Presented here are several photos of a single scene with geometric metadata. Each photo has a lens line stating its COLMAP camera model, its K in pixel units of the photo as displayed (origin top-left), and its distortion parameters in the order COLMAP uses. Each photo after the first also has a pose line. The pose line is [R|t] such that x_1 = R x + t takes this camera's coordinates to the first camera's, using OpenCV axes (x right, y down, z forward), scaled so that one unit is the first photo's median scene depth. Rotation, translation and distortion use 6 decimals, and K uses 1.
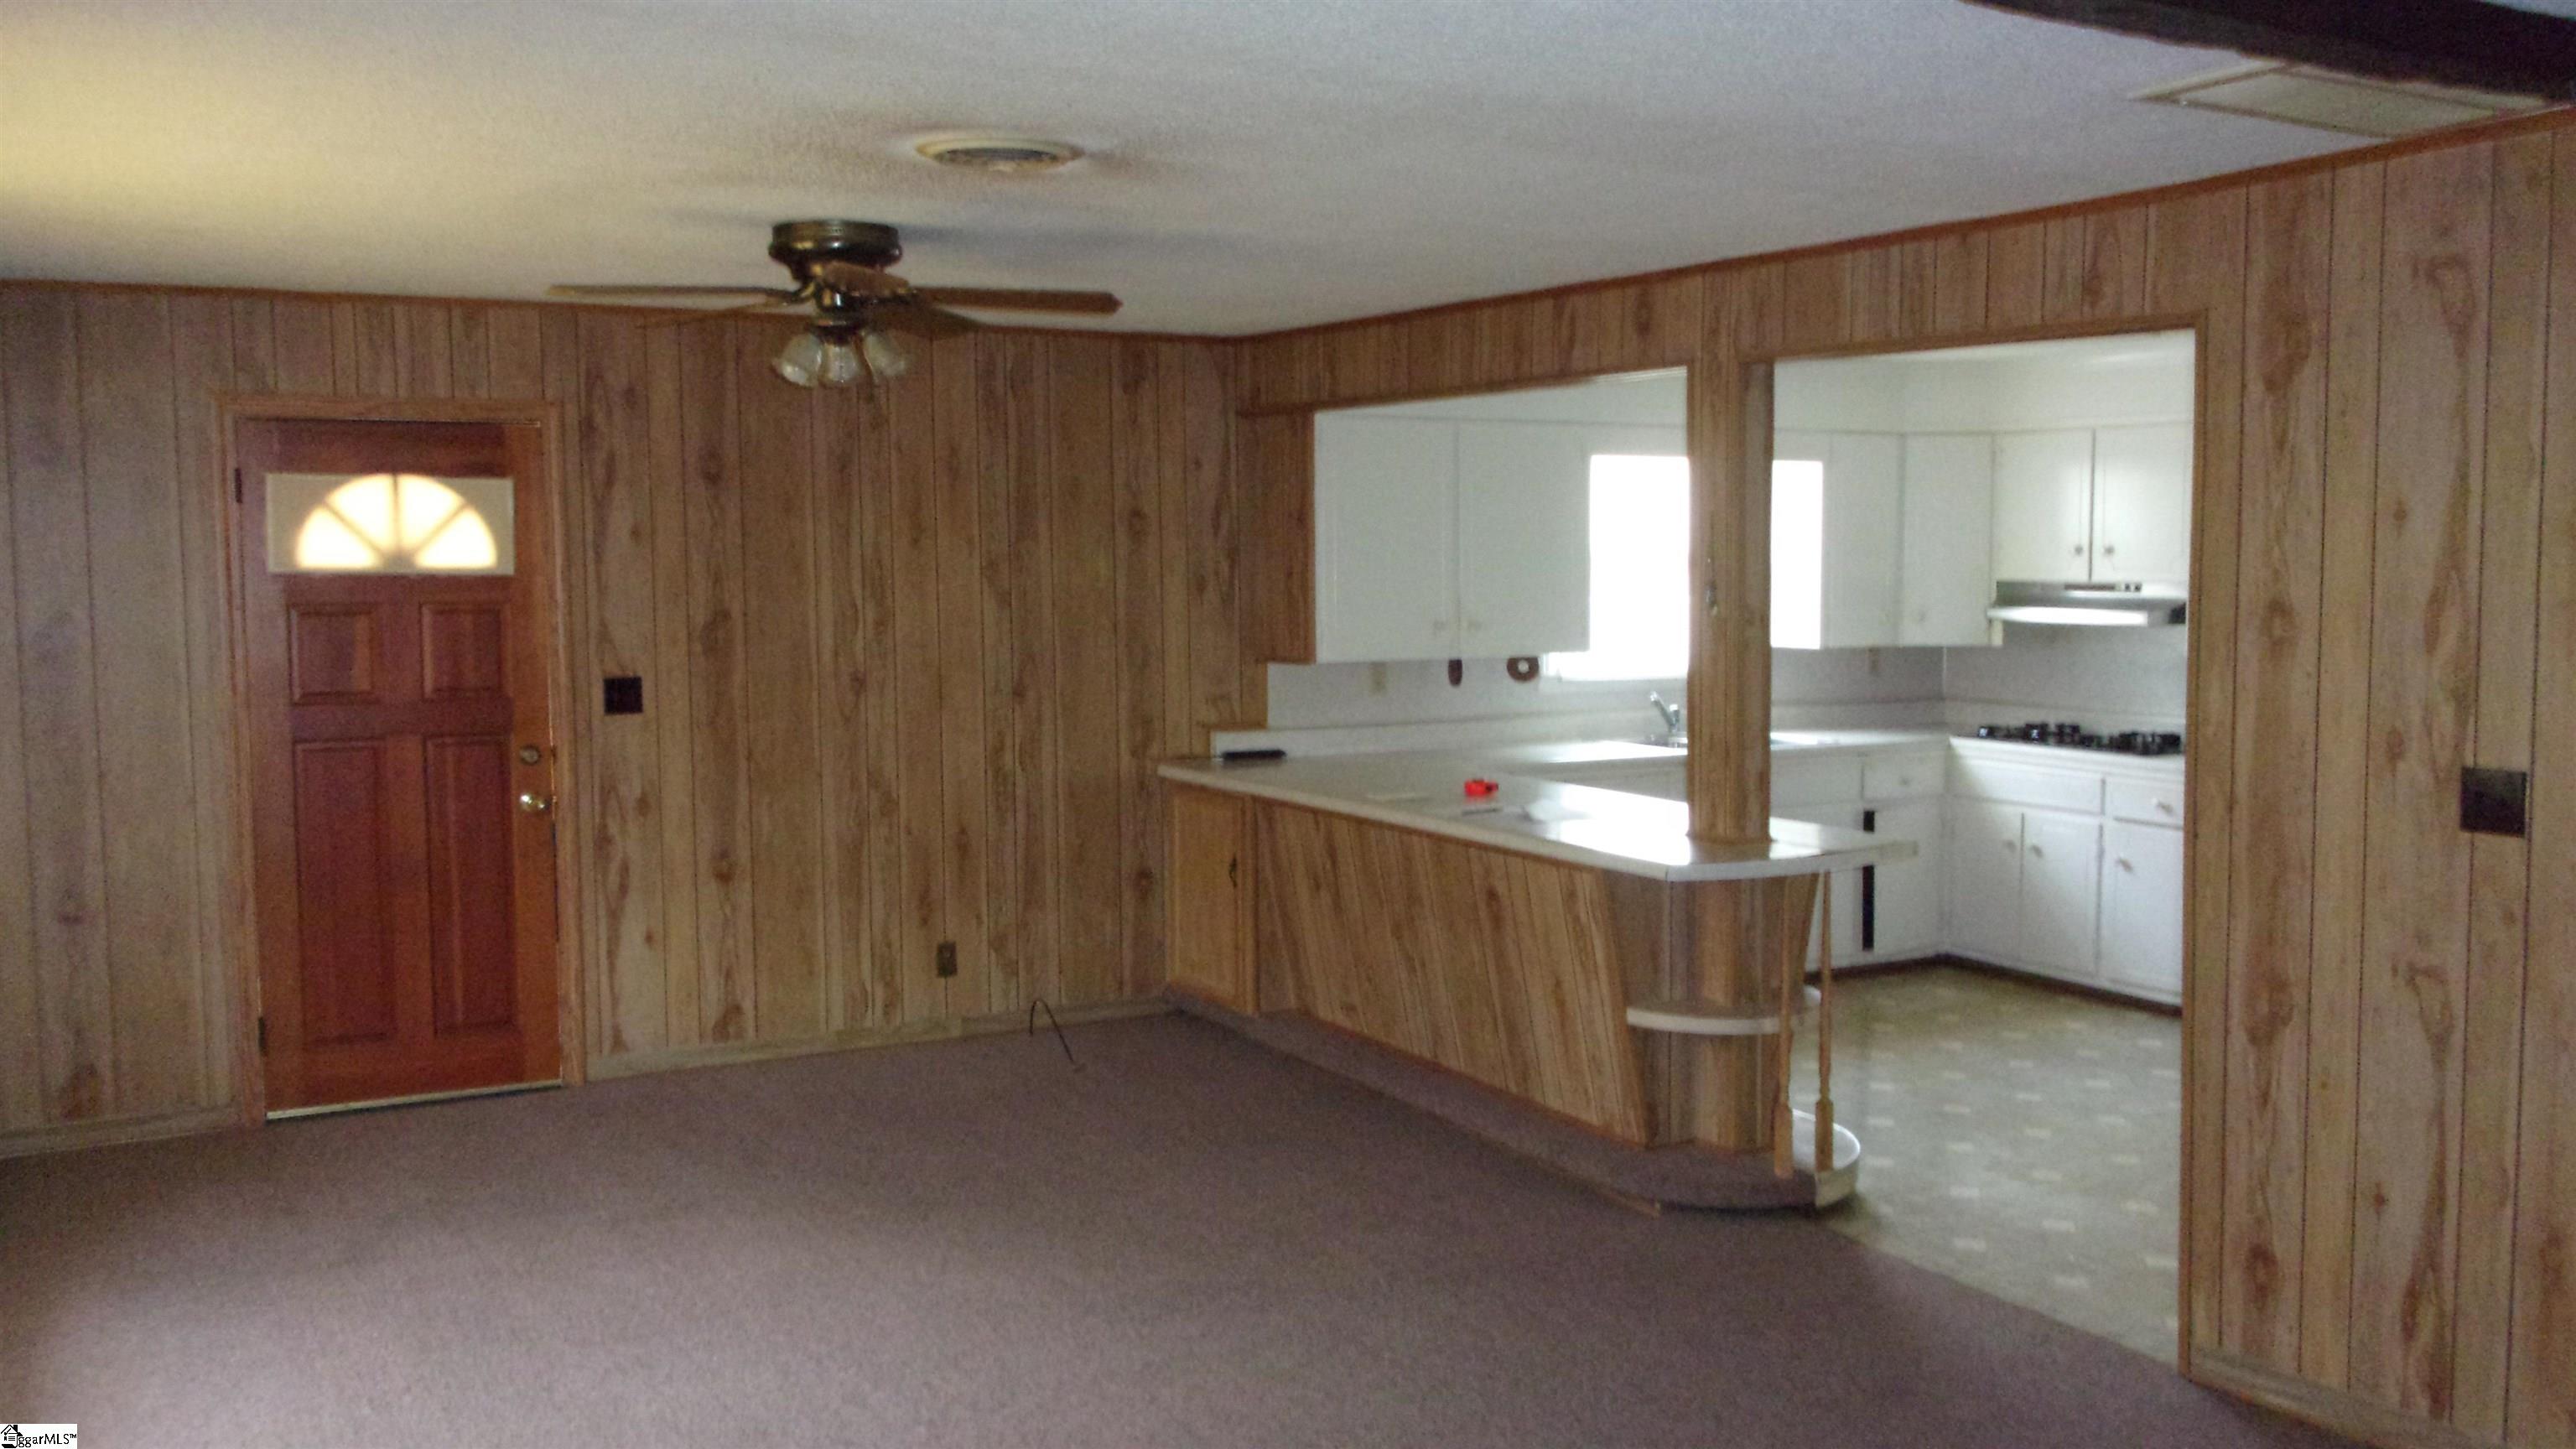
lens RADIAL K [[2238.8, 0, 1288.0], [0, 2238.8, 724.5], [0, 0, 1]] dist [0.089784, -0.153921]
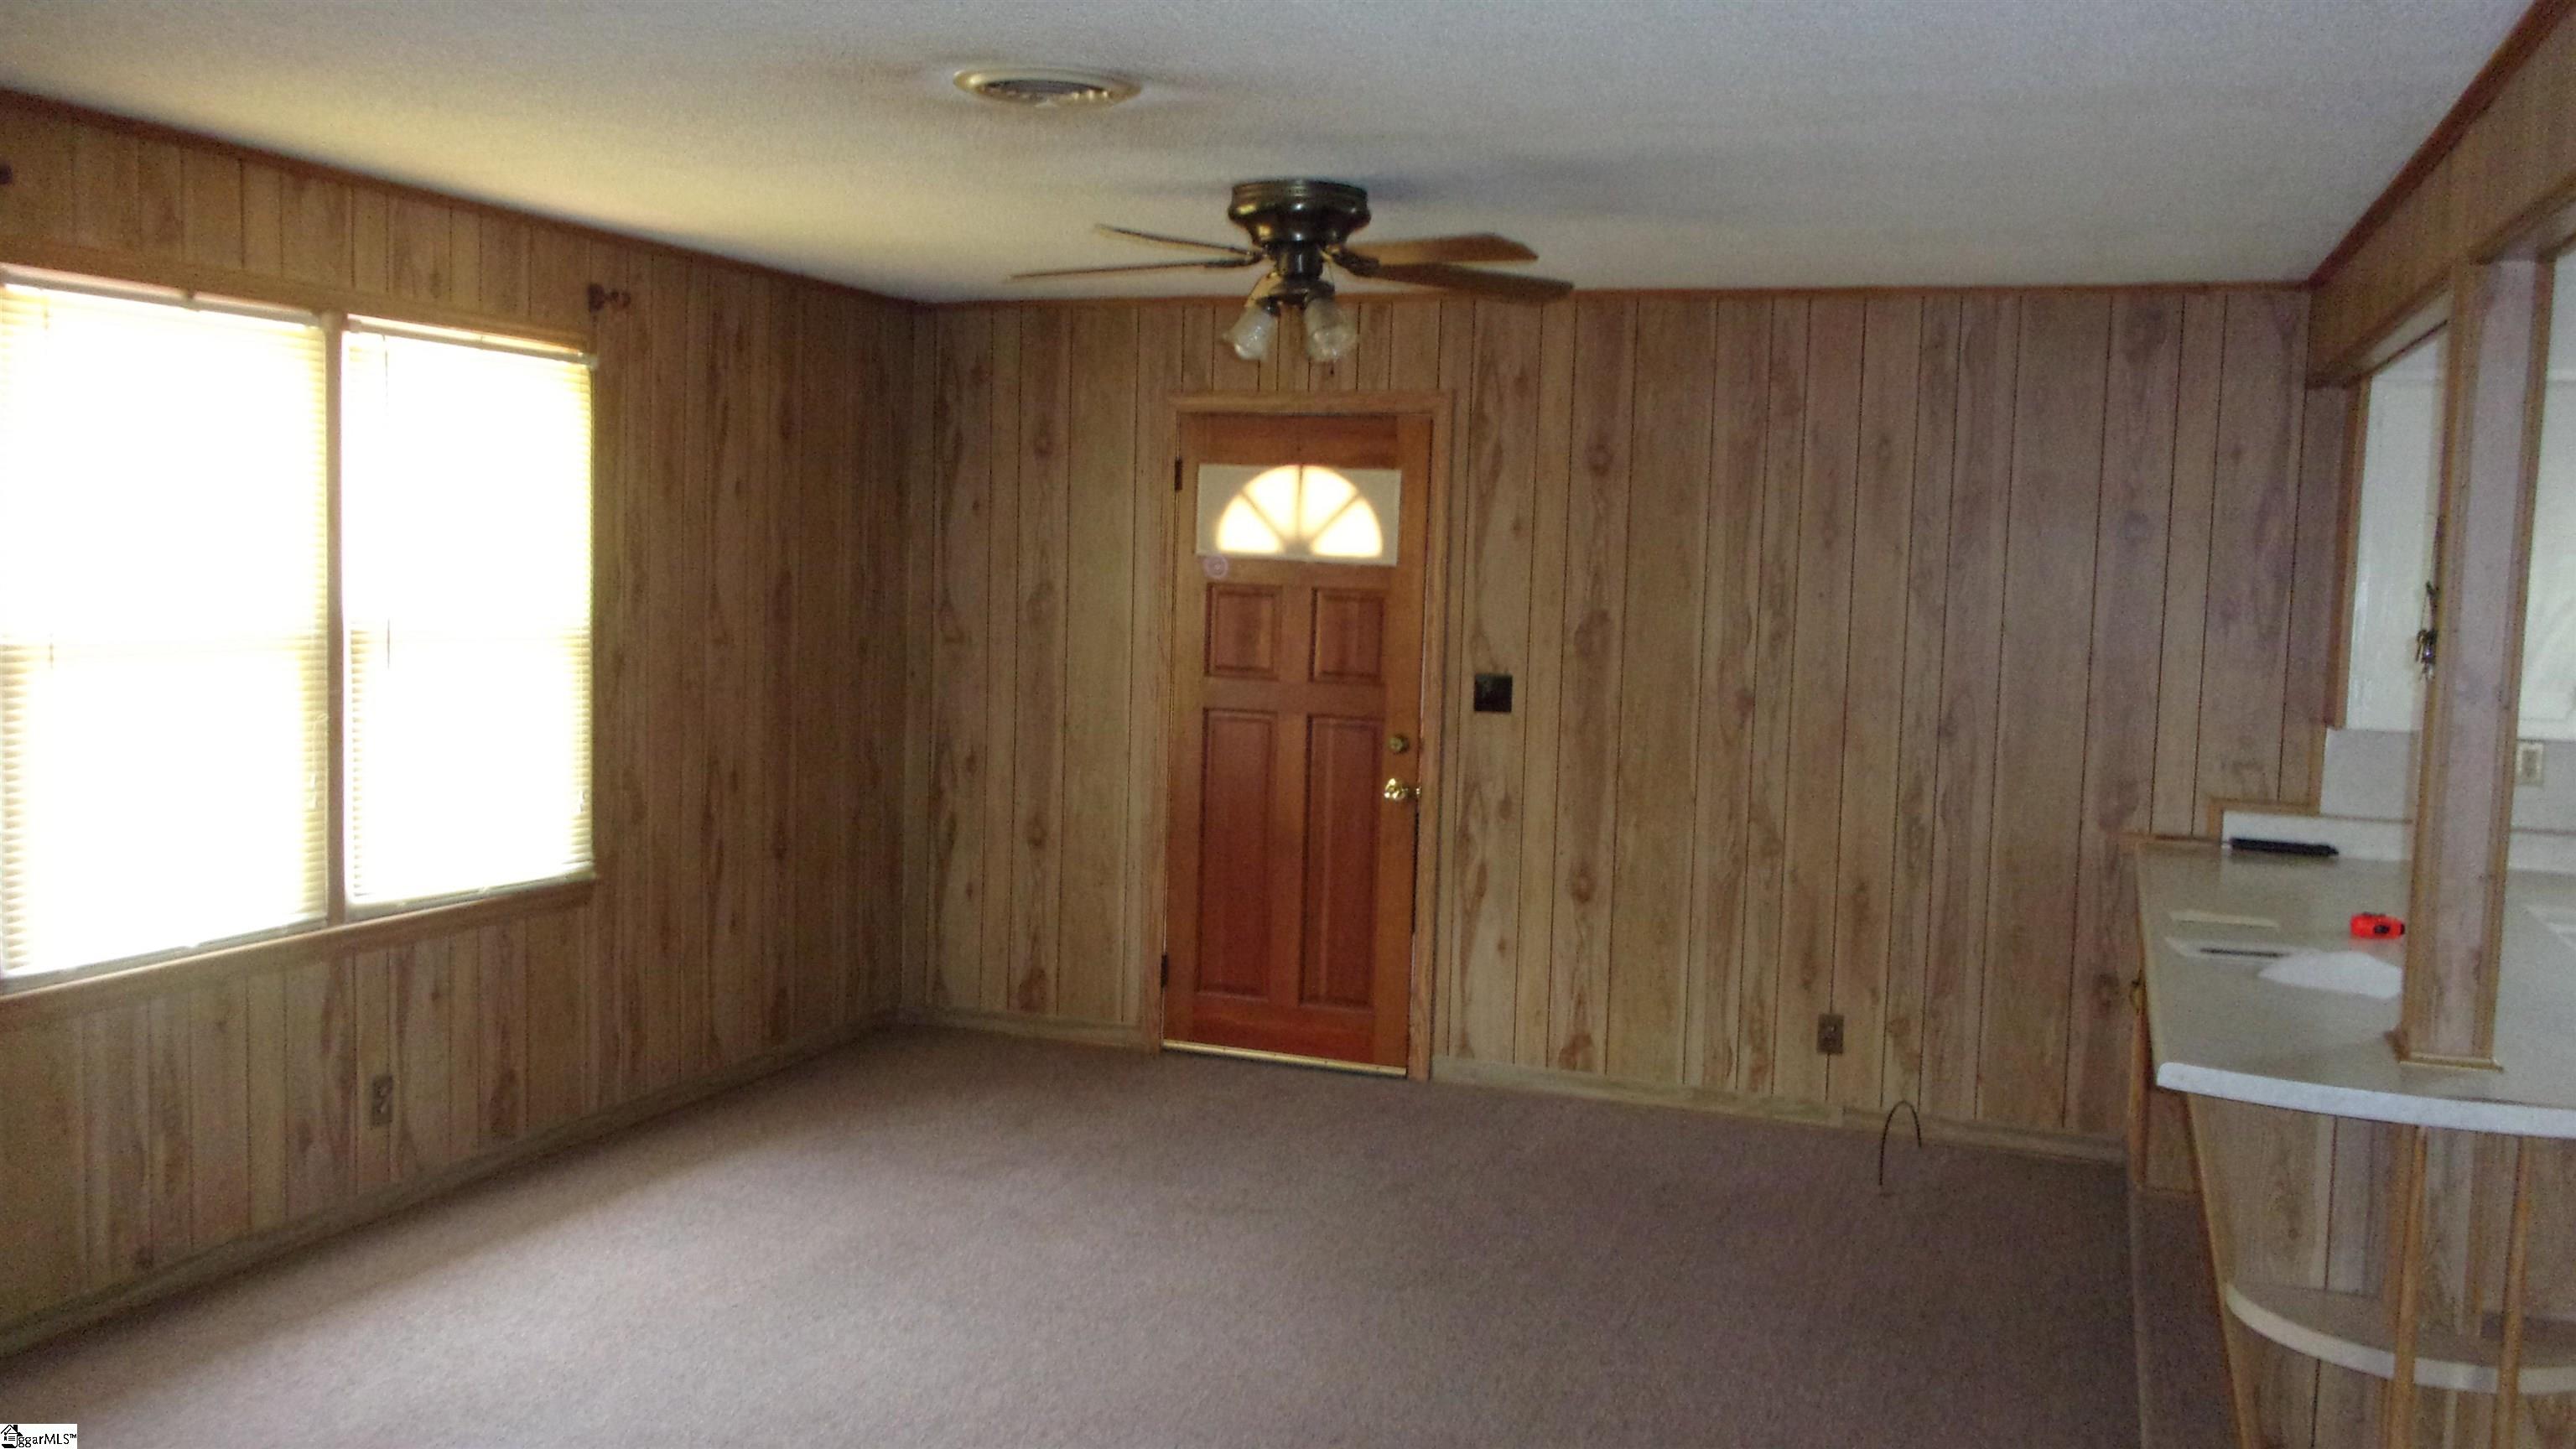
lens RADIAL K [[2238.8, 0, 1288.0], [0, 2238.8, 724.5], [0, 0, 1]] dist [0.089784, -0.153921]
pose [[0.650155, 0.087341, -0.754765, 0.374711], [-0.093731, 0.995003, 0.034400, -0.024298], [0.753998, 0.048380, 0.655093, 0.297954]]
